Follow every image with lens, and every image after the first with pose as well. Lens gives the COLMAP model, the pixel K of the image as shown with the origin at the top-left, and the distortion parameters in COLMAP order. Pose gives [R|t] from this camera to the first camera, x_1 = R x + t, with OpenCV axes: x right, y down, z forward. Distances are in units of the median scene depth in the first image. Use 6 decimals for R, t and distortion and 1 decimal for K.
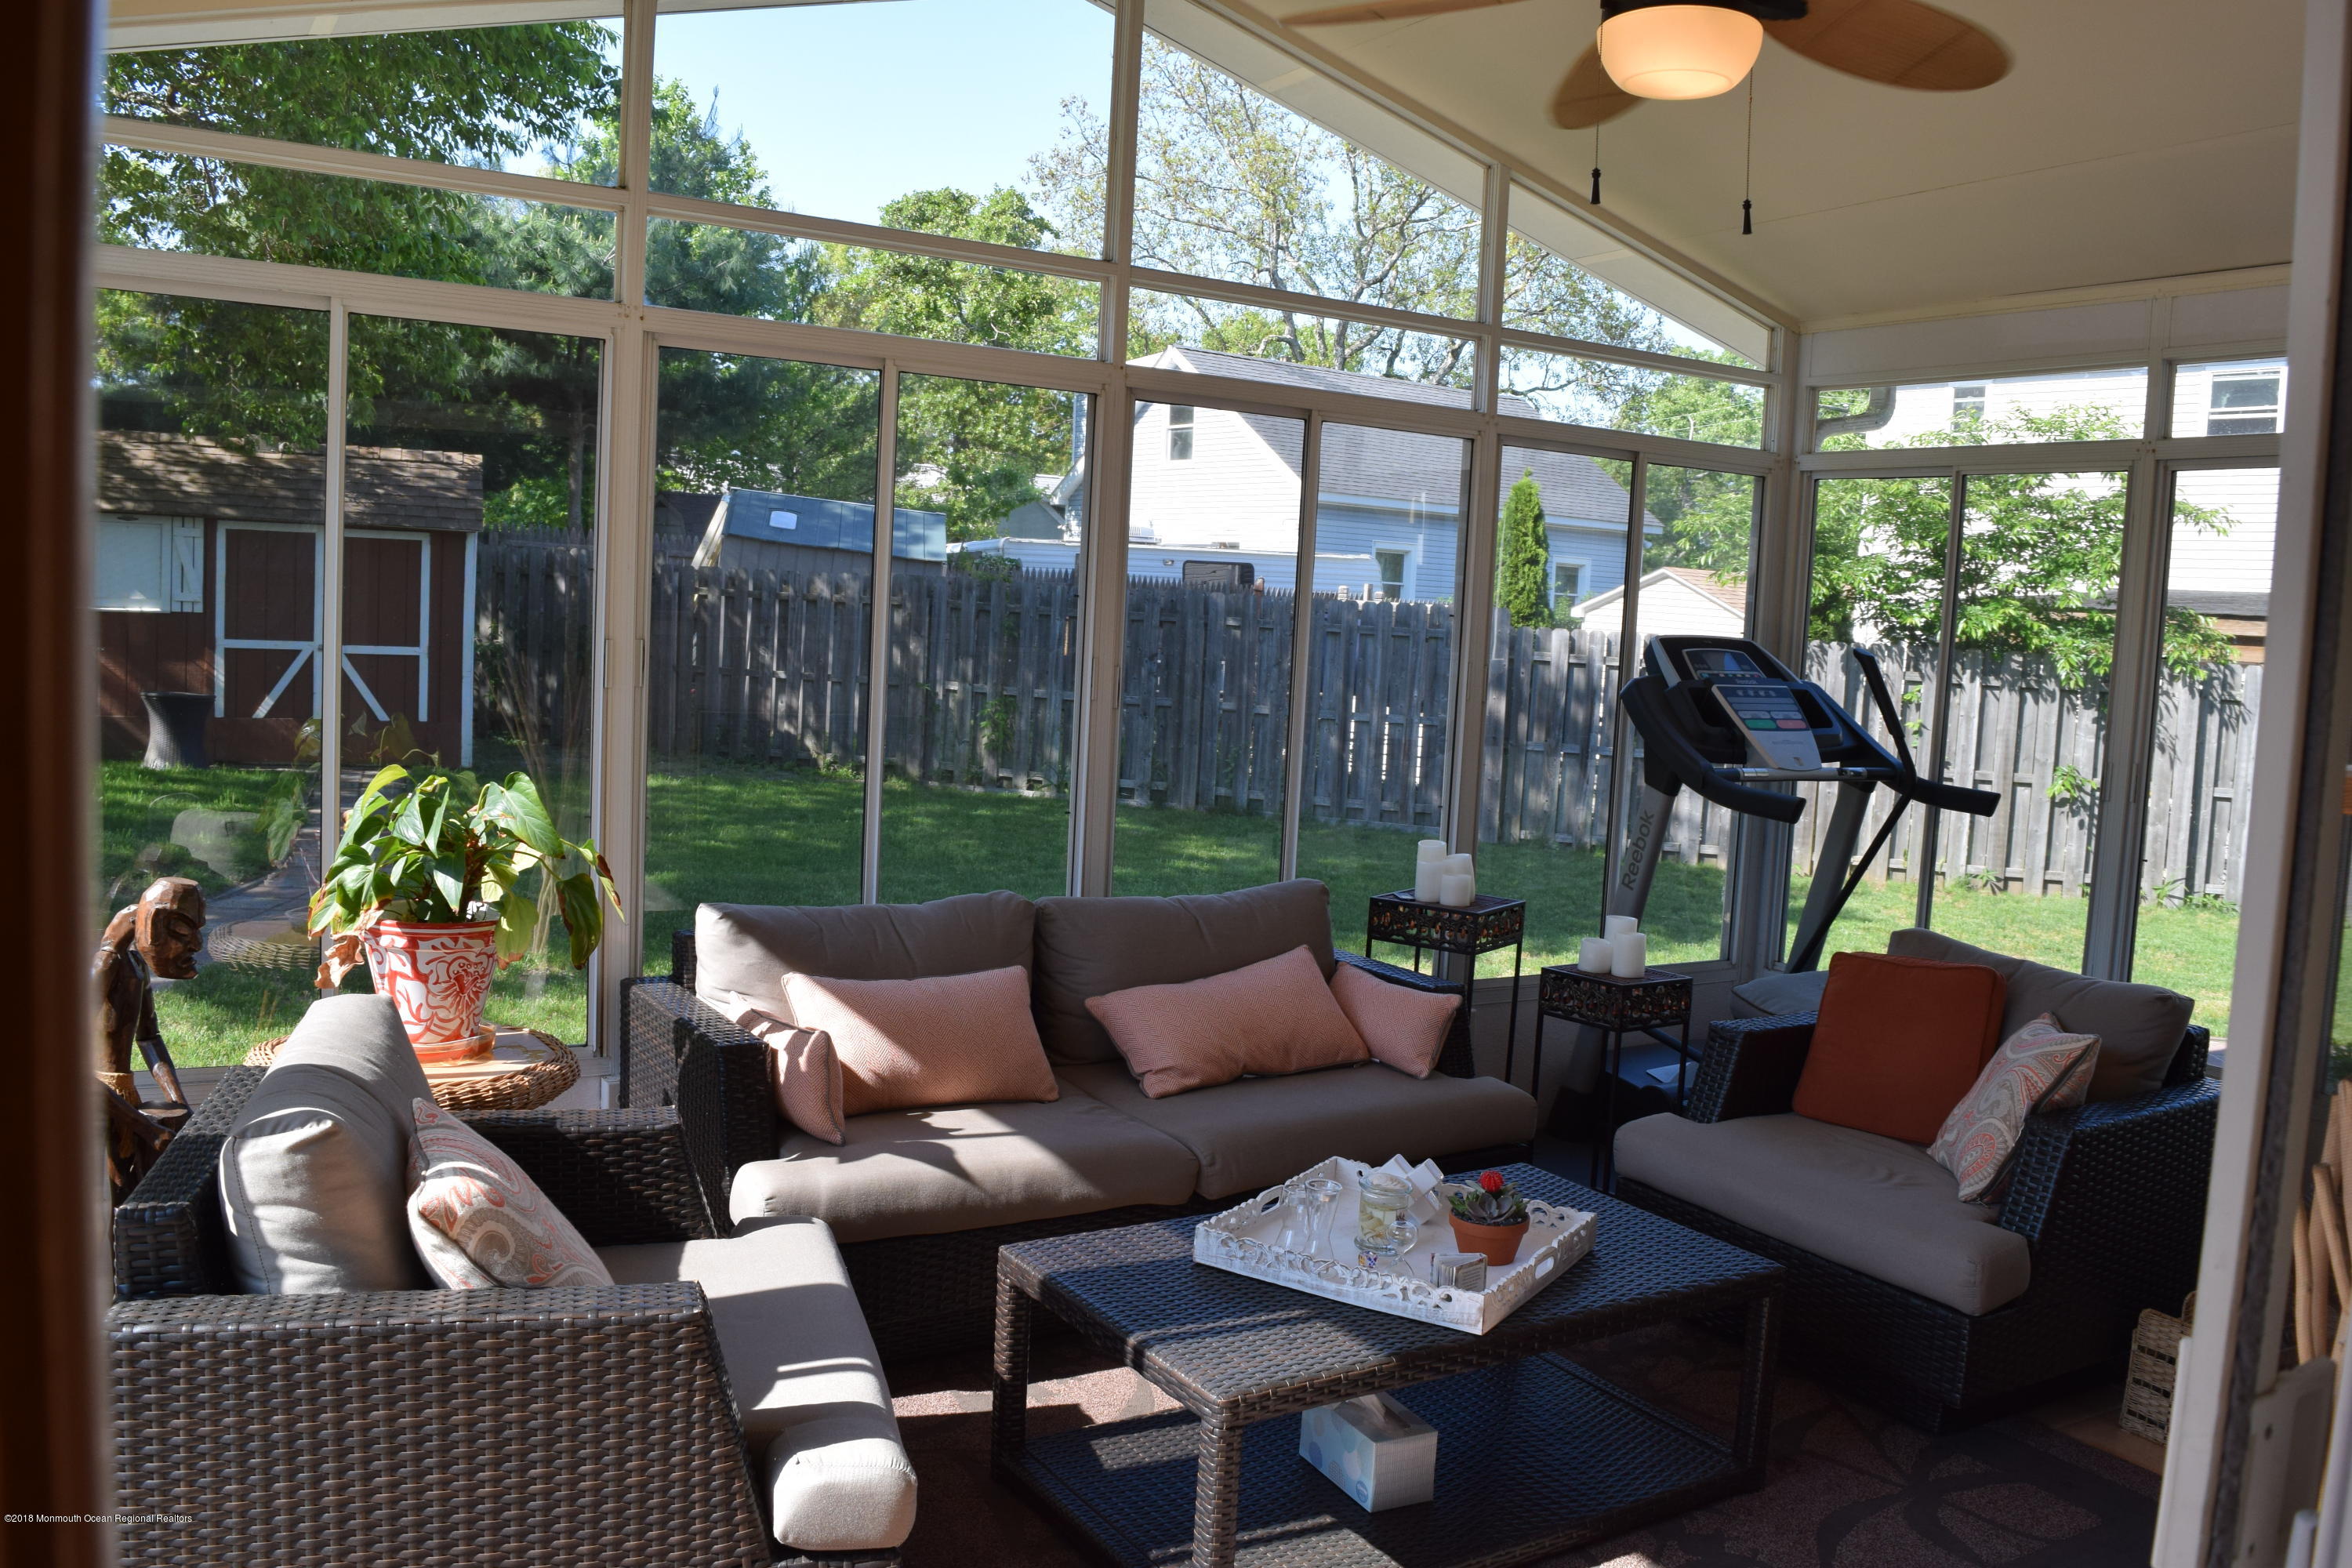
lens RADIAL K [[1860.1, 0, 1178.1], [0, 1860.1, 782.4], [0, 0, 1]] dist [-0.093177, 0.021493]
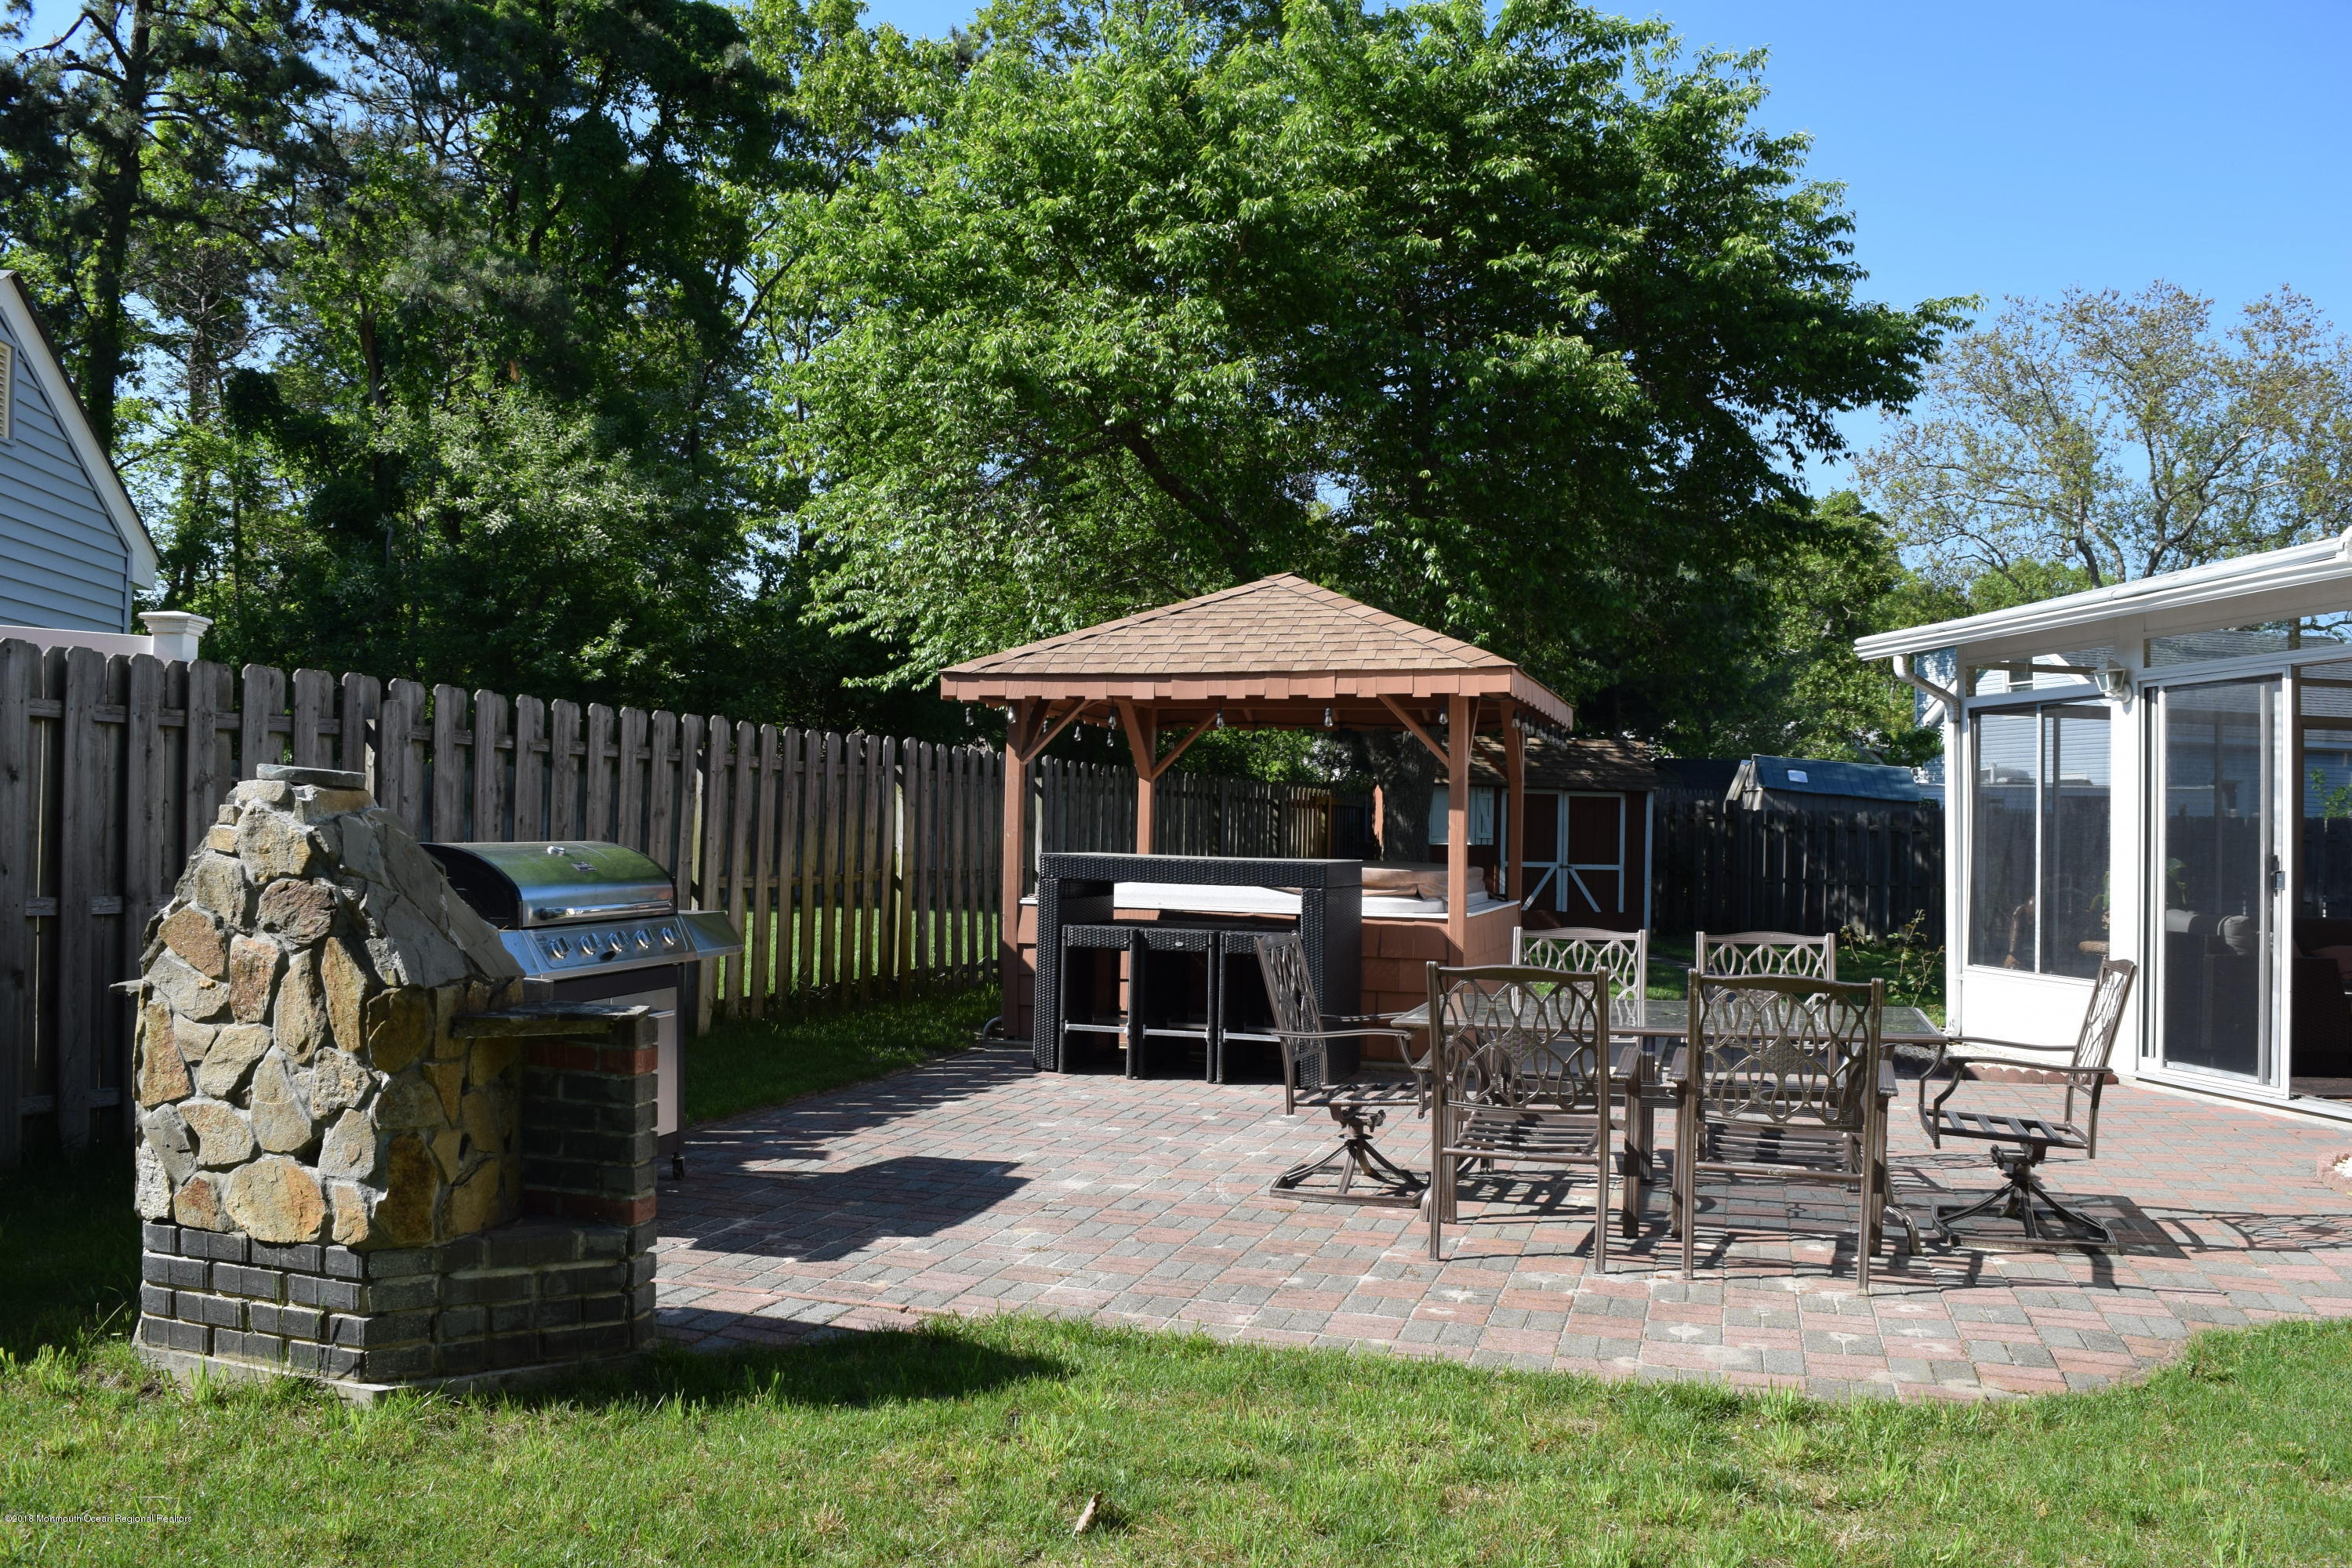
lens RADIAL K [[1860.1, 0, 1173.0], [0, 1860.1, 781.3], [0, 0, 1]] dist [-0.093177, 0.021493]
pose [[0.930271, -0.040314, -0.364652, -0.064788], [-0.009469, 0.990974, -0.133716, 0.024110], [0.366751, 0.127845, 0.921493, -0.207711]]
